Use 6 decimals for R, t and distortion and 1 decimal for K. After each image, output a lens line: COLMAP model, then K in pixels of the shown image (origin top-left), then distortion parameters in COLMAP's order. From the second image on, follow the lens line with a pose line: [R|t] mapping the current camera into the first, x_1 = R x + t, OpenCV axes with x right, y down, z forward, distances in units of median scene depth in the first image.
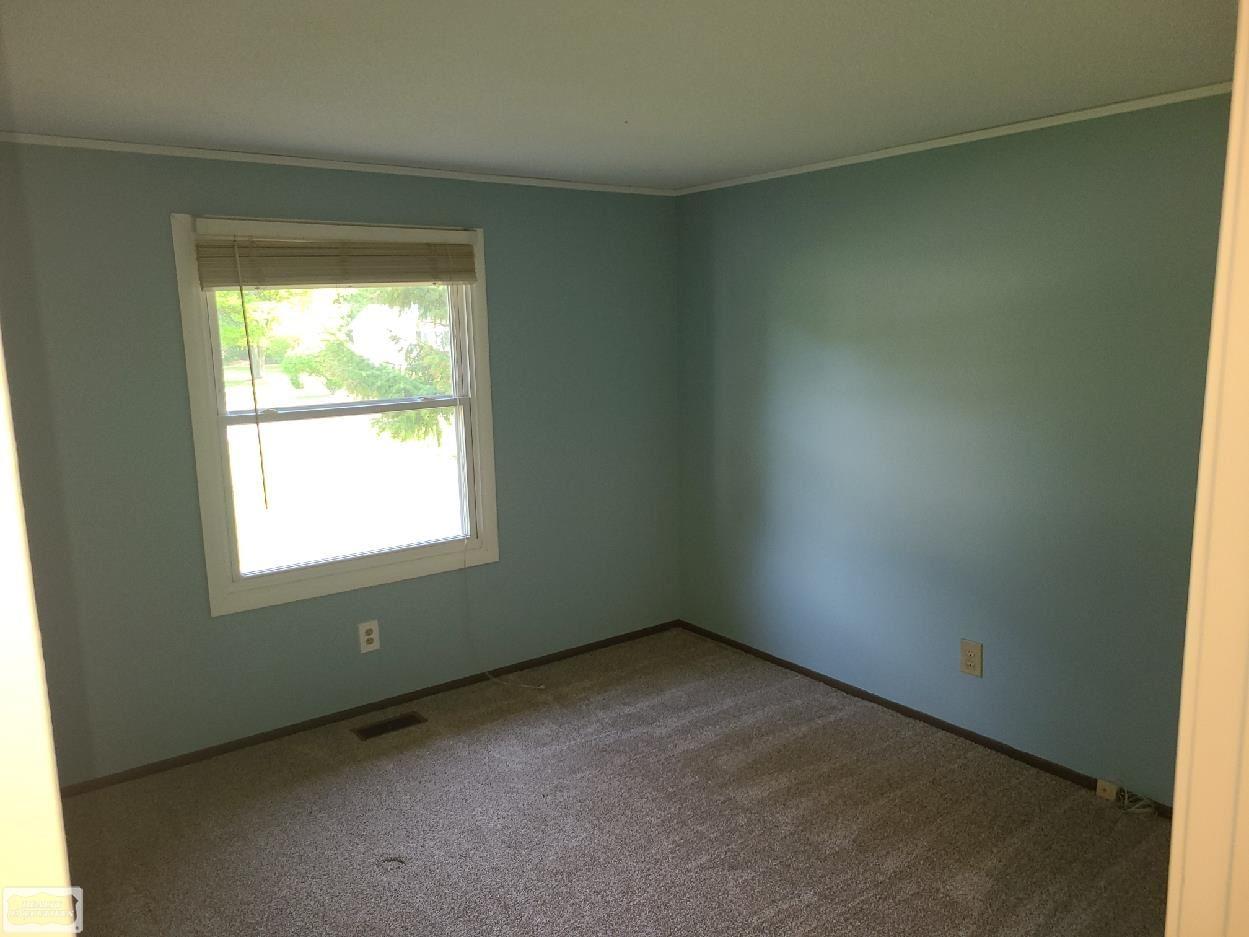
lens RADIAL K [[934.8, 0, 617.9], [0, 934.8, 467.6], [0, 0, 1]] dist [0.058057, -0.045513]
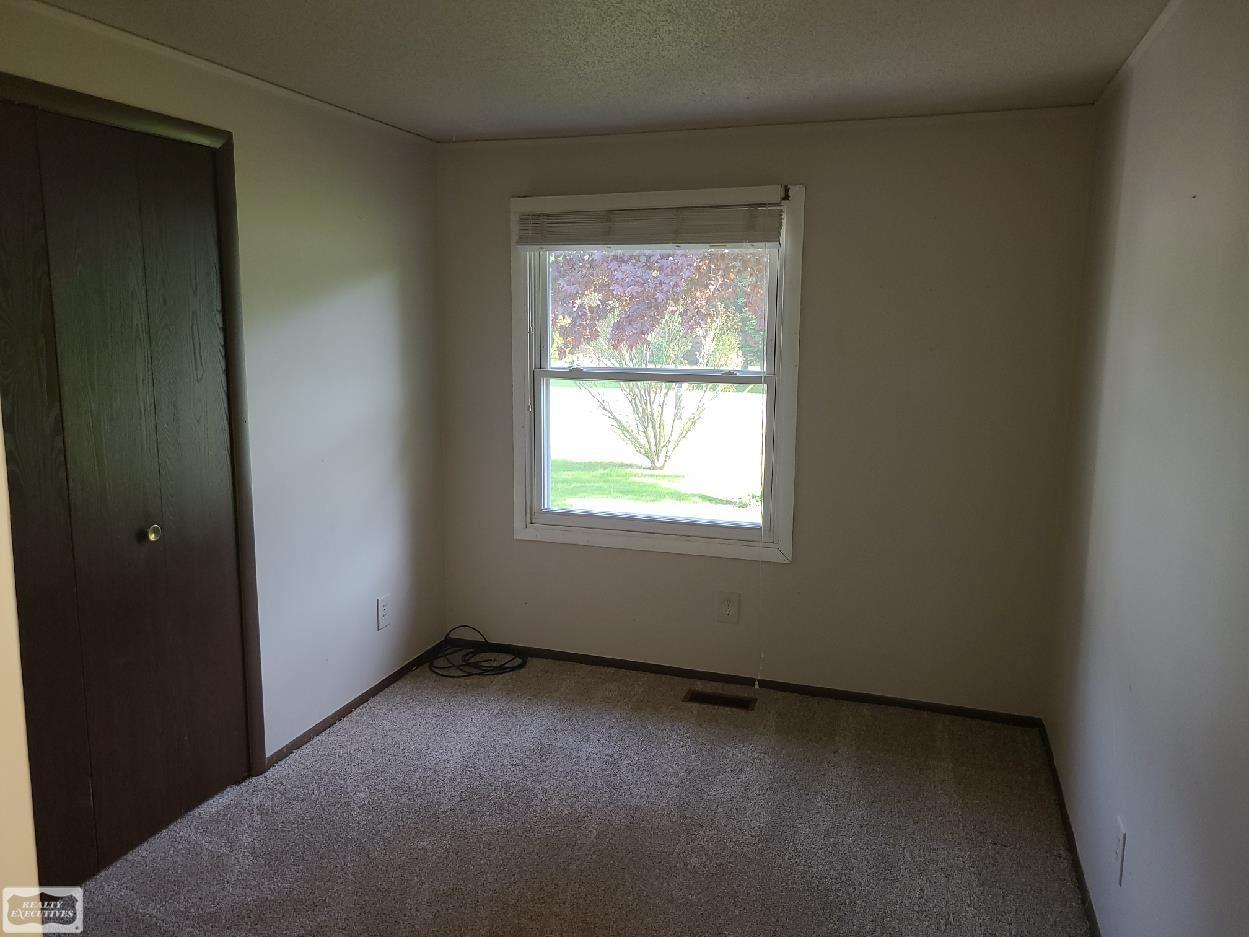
lens RADIAL K [[934.8, 0, 617.9], [0, 934.8, 467.6], [0, 0, 1]] dist [0.058057, -0.045513]
pose [[0.555830, 0.176060, -0.812438, 0.494993], [-0.145778, 0.982814, 0.113247, -0.067535], [0.818414, 0.055490, 0.571943, 0.360236]]
